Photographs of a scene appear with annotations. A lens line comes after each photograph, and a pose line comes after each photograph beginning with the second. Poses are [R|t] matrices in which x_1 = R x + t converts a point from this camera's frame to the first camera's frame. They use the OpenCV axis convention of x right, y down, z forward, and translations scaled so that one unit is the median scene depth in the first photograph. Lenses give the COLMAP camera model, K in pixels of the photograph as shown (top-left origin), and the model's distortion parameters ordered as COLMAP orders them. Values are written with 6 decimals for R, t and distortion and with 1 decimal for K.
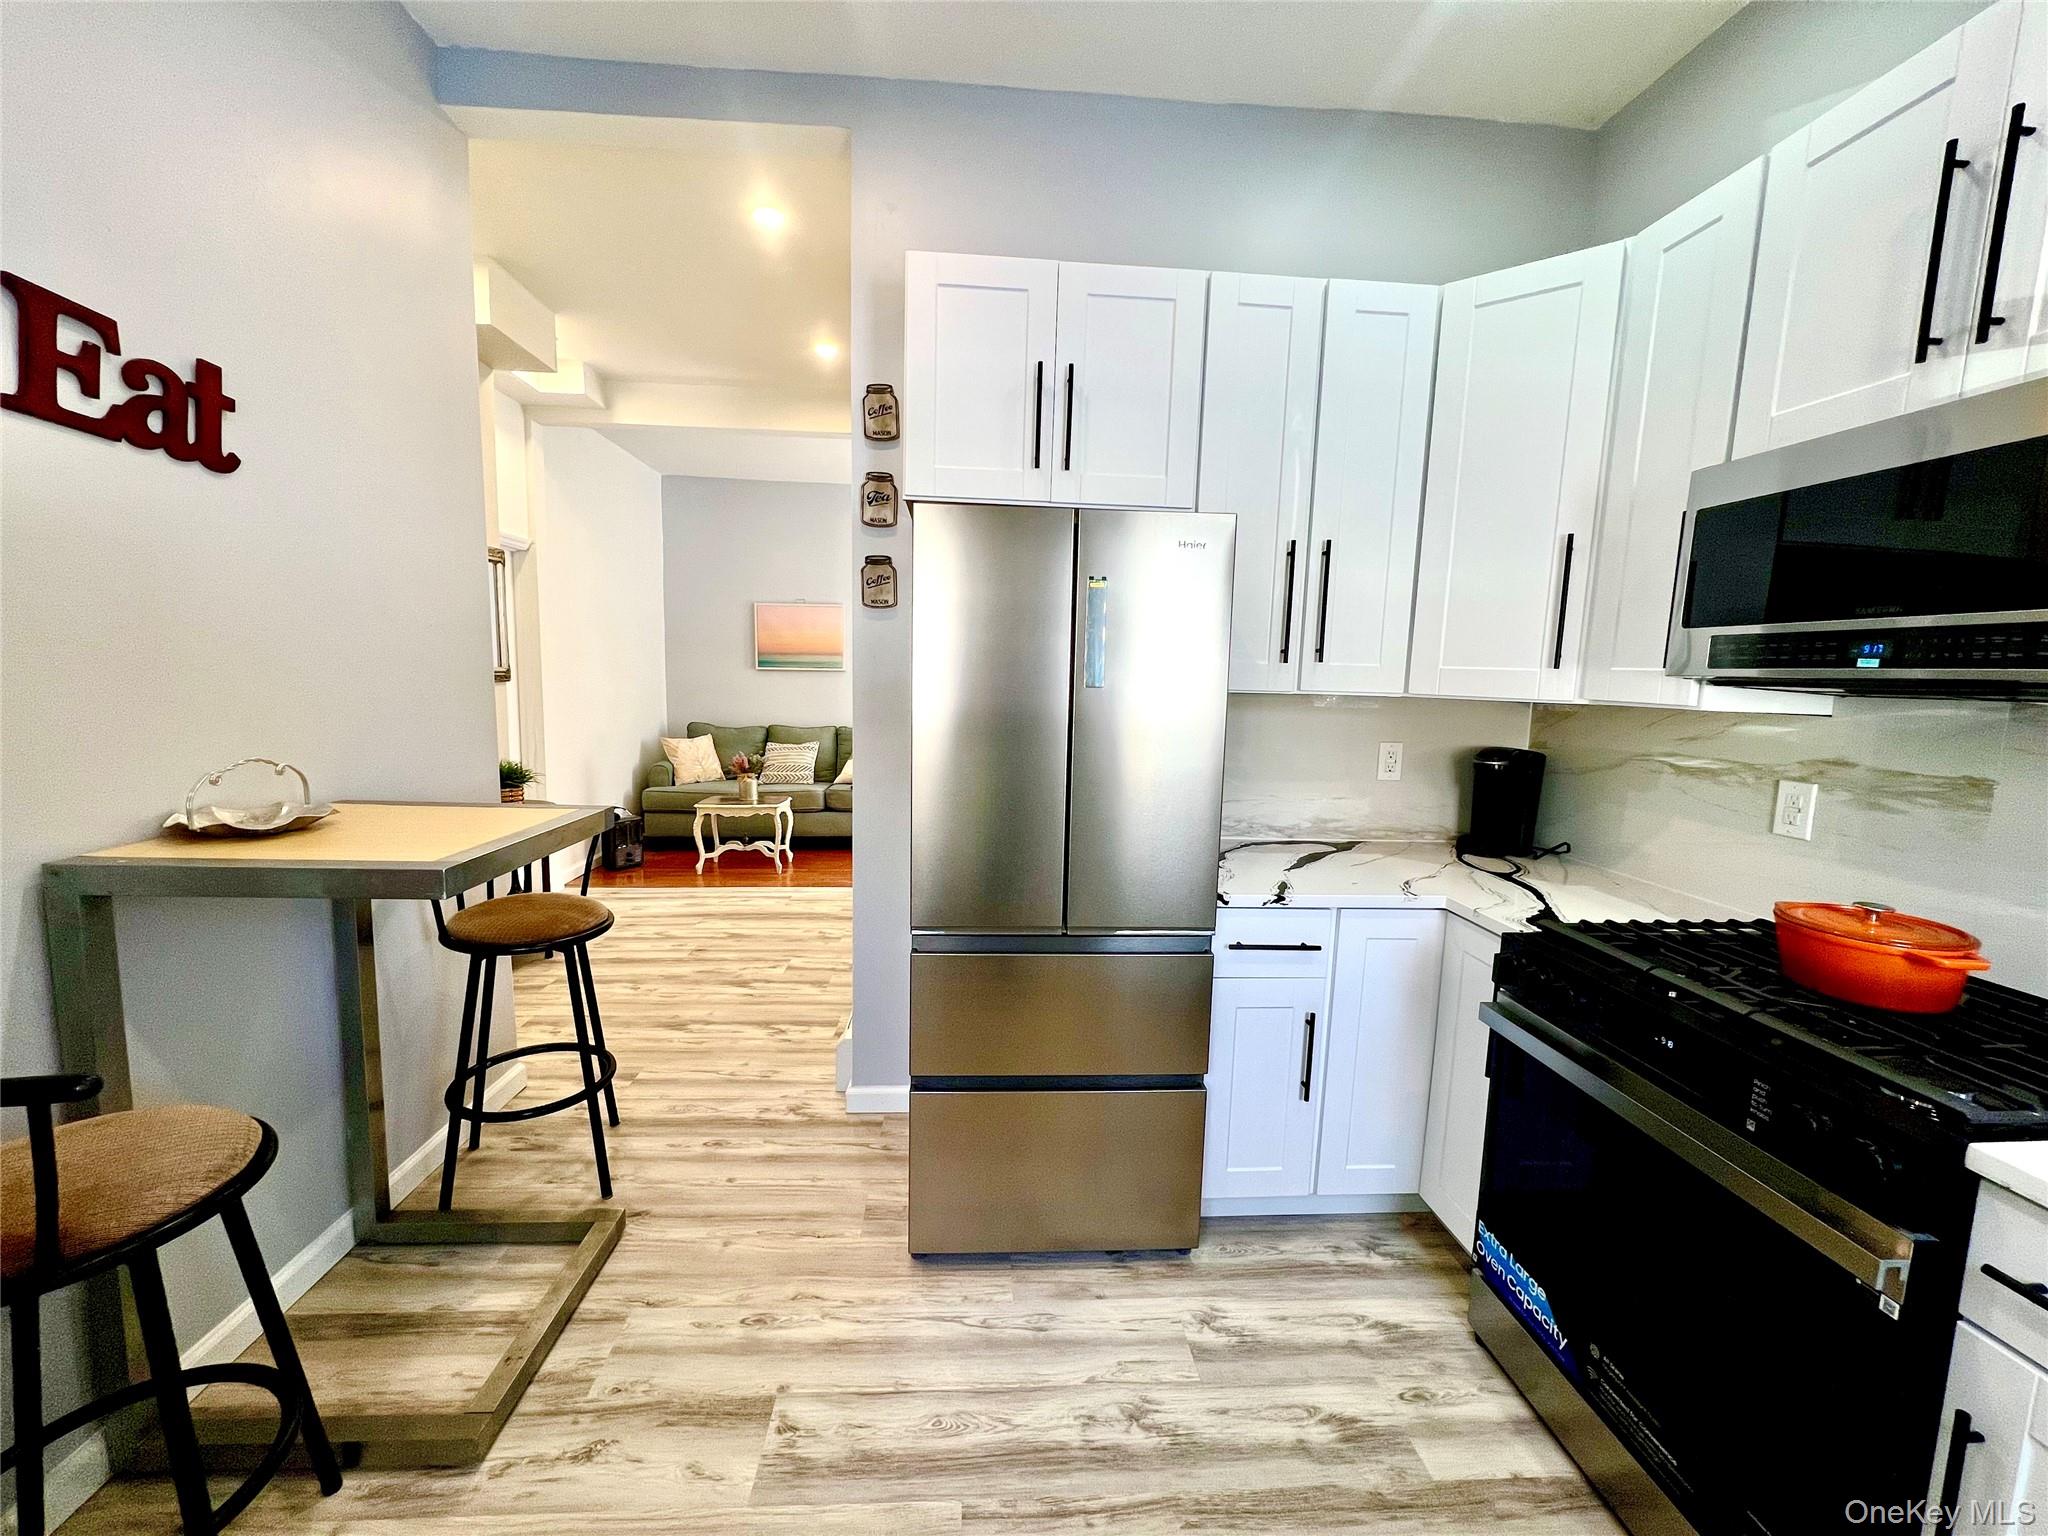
lens RADIAL K [[809.5, 0, 1021.5], [0, 809.5, 778.3], [0, 0, 1]] dist [-0.004162, -0.000144]
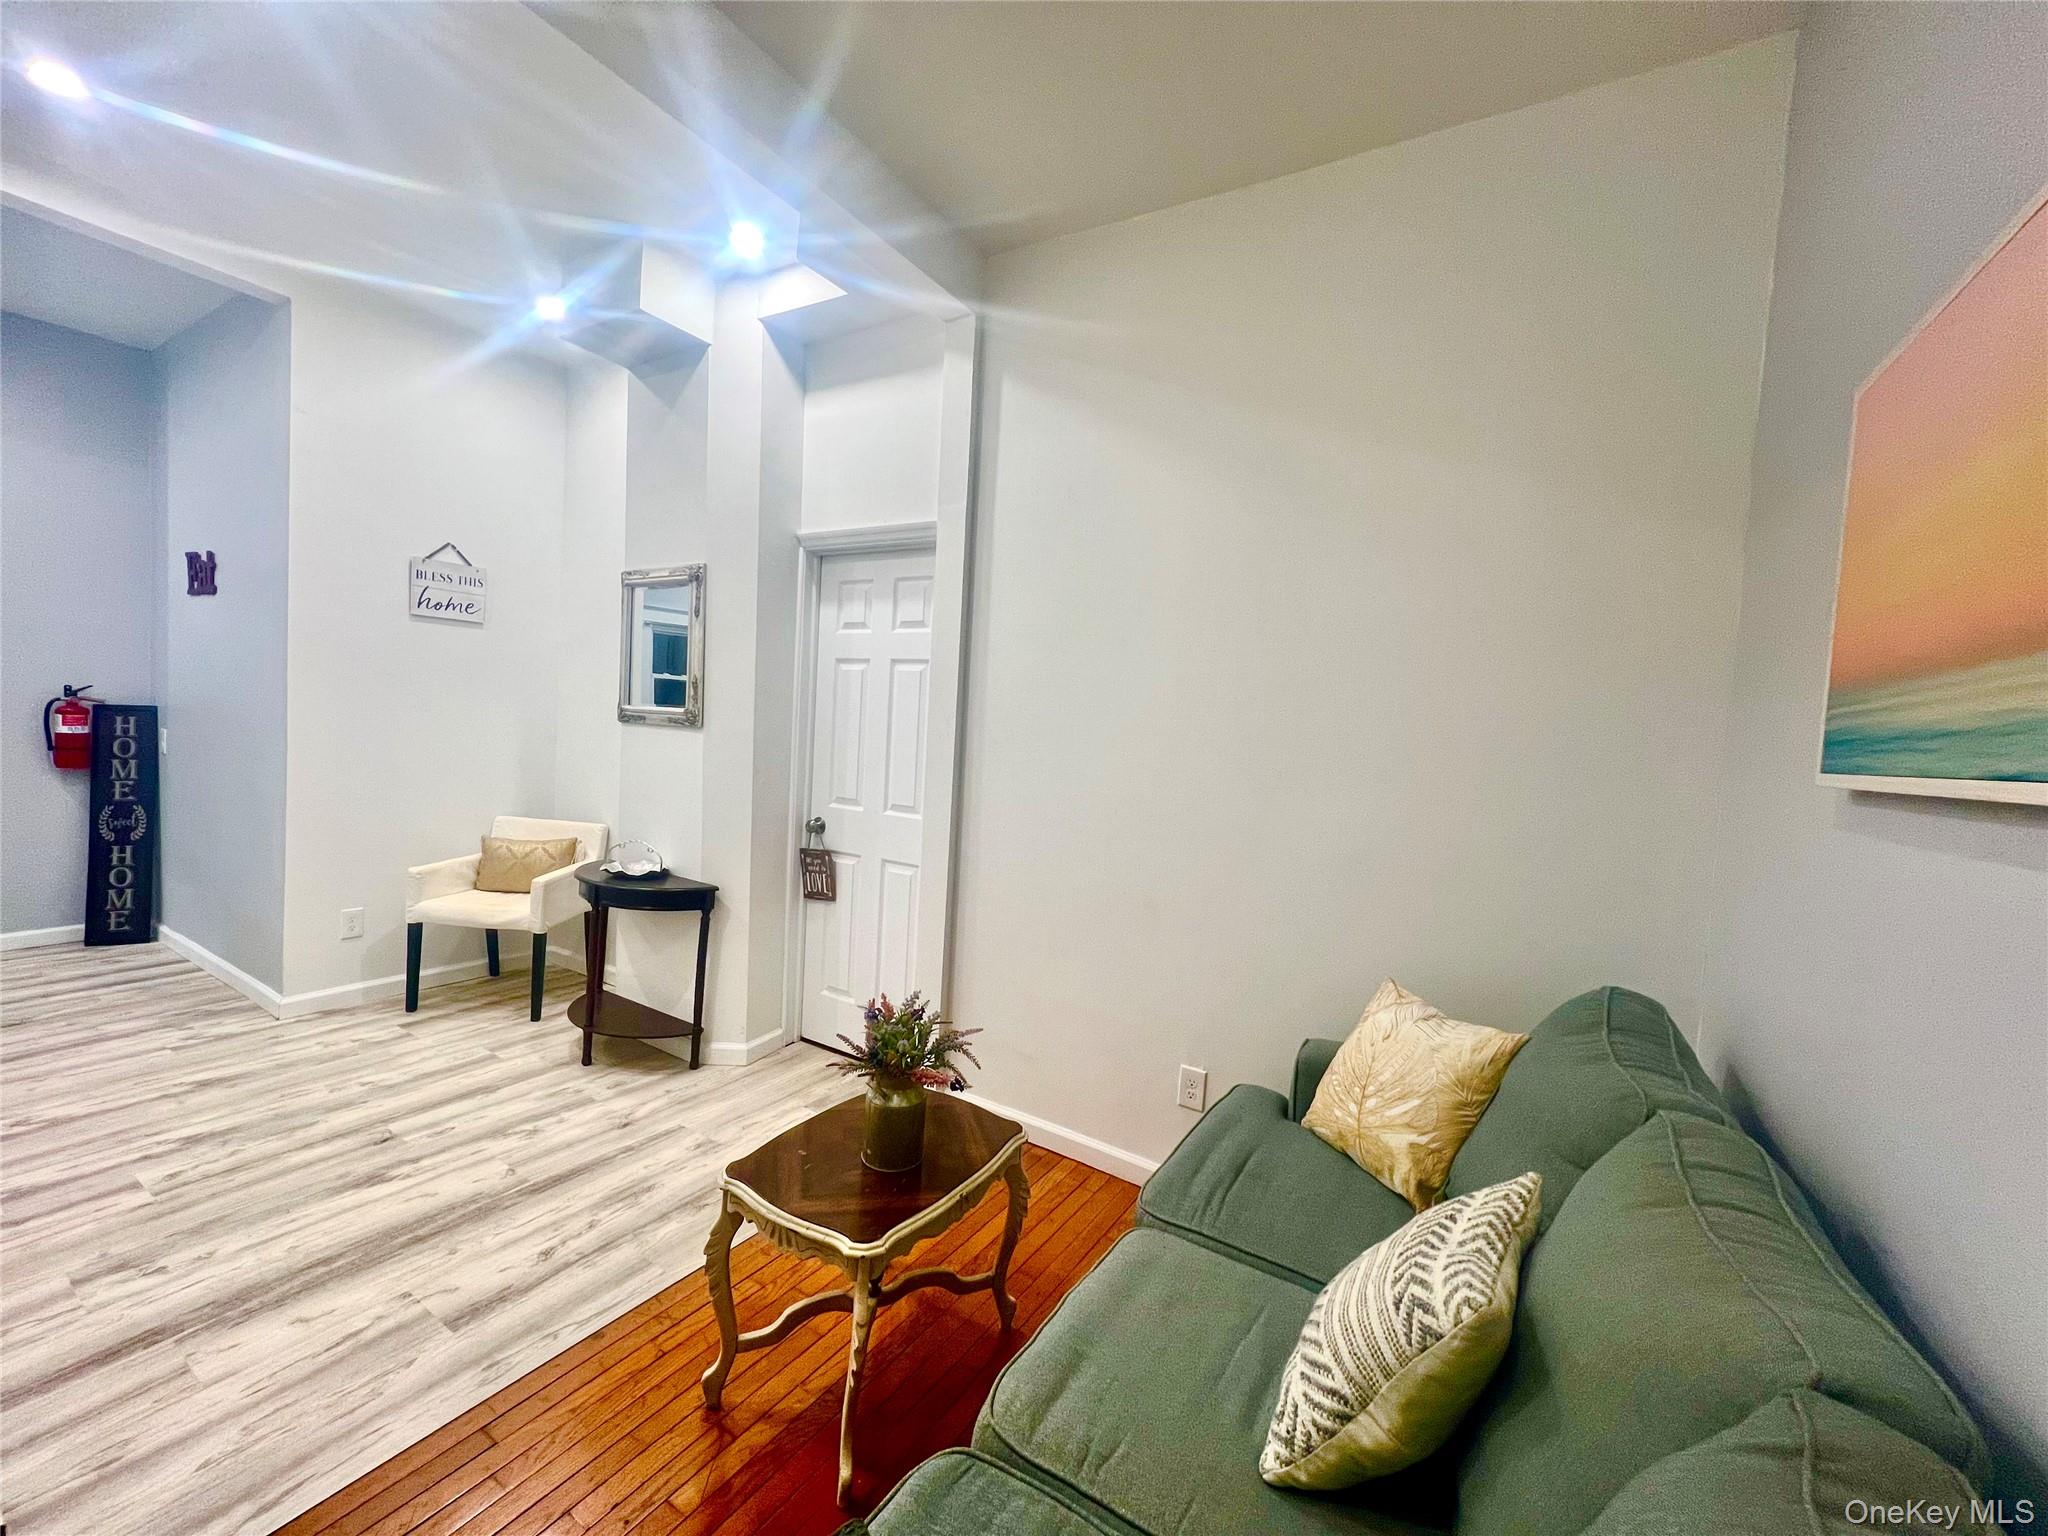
lens RADIAL K [[809.5, 0, 1028.3], [0, 809.5, 769.3], [0, 0, 1]] dist [-0.004162, -0.000144]
pose [[-0.574966, -0.007849, -0.818140, -0.181475], [-0.174851, 0.978031, 0.113498, -0.236319], [0.799275, 0.208310, -0.563707, 1.776129]]
